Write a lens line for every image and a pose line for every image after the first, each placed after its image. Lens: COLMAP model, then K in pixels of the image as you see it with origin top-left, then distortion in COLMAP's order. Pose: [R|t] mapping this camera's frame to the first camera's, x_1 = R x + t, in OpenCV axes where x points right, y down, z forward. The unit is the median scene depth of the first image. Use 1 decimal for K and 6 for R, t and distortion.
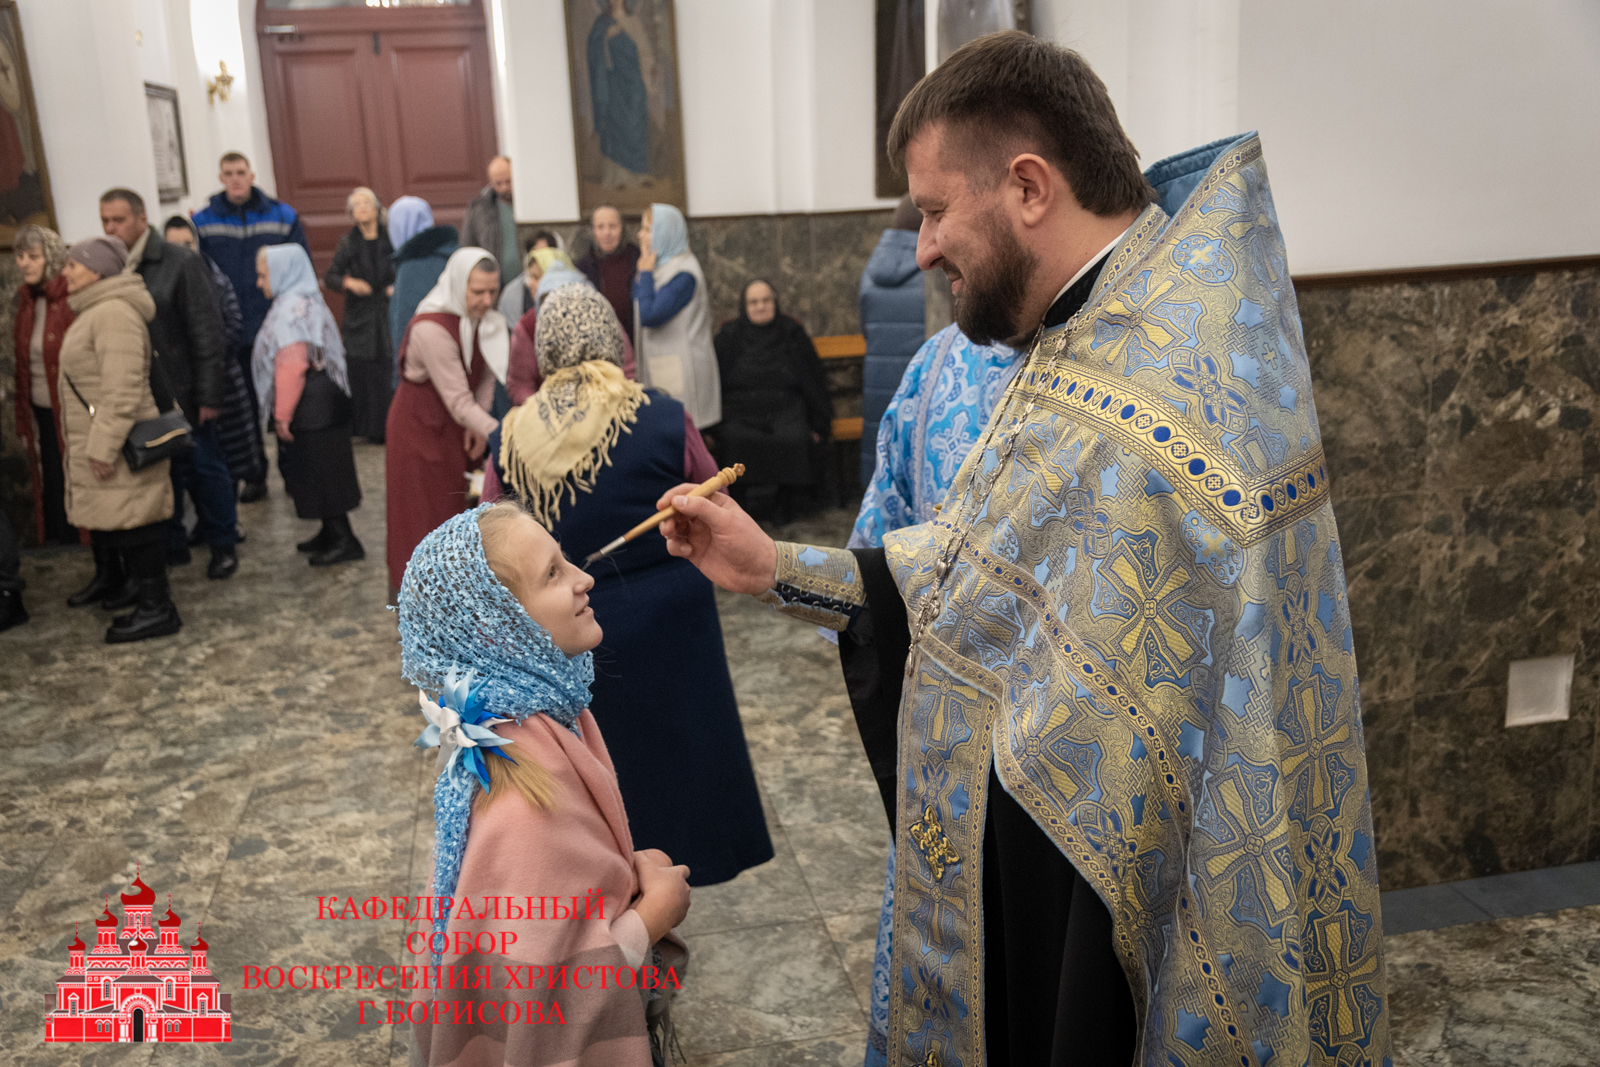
lens RADIAL K [[1543.1, 0, 800.0], [0, 1543.1, 533.5], [0, 0, 1]] dist [-0.010627, -0.005739]
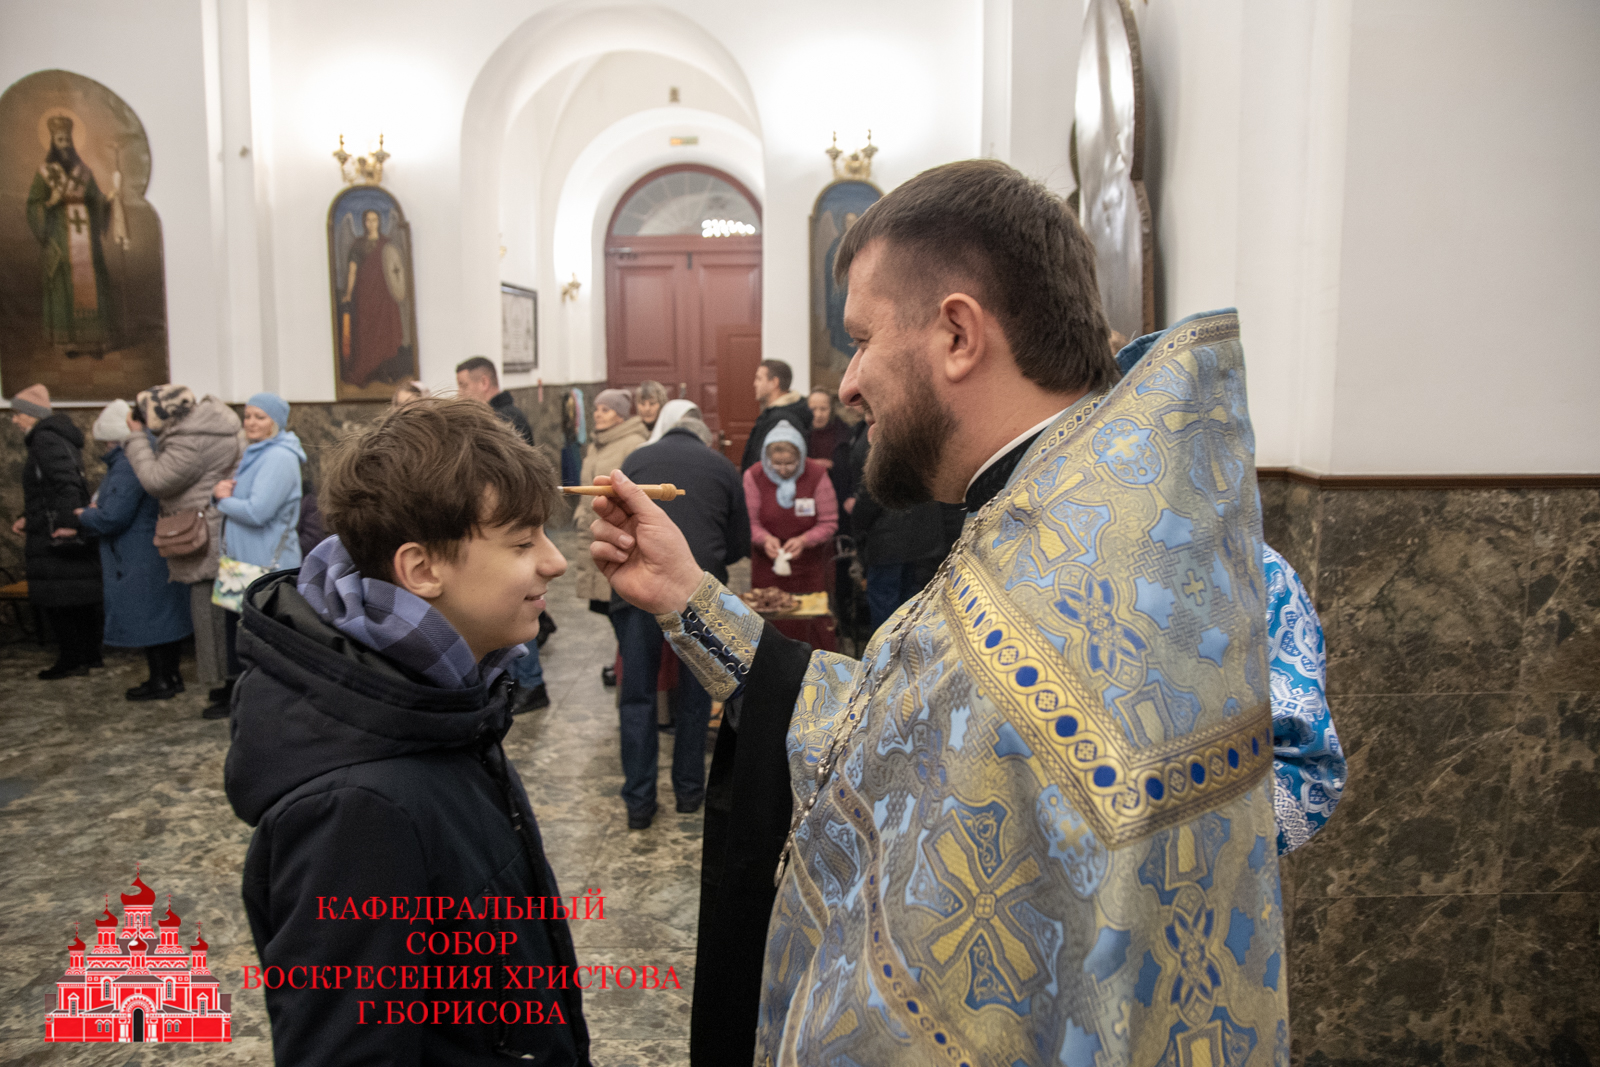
lens RADIAL K [[1187.5, 0, 800.0], [0, 1187.5, 533.5], [0, 0, 1]] dist [-0.036896, 0.006537]
pose [[0.978555, 0.064434, -0.195648, 0.085455], [-0.082173, 0.993077, -0.083942, -0.027703], [0.188884, 0.098219, 0.977075, 0.142176]]
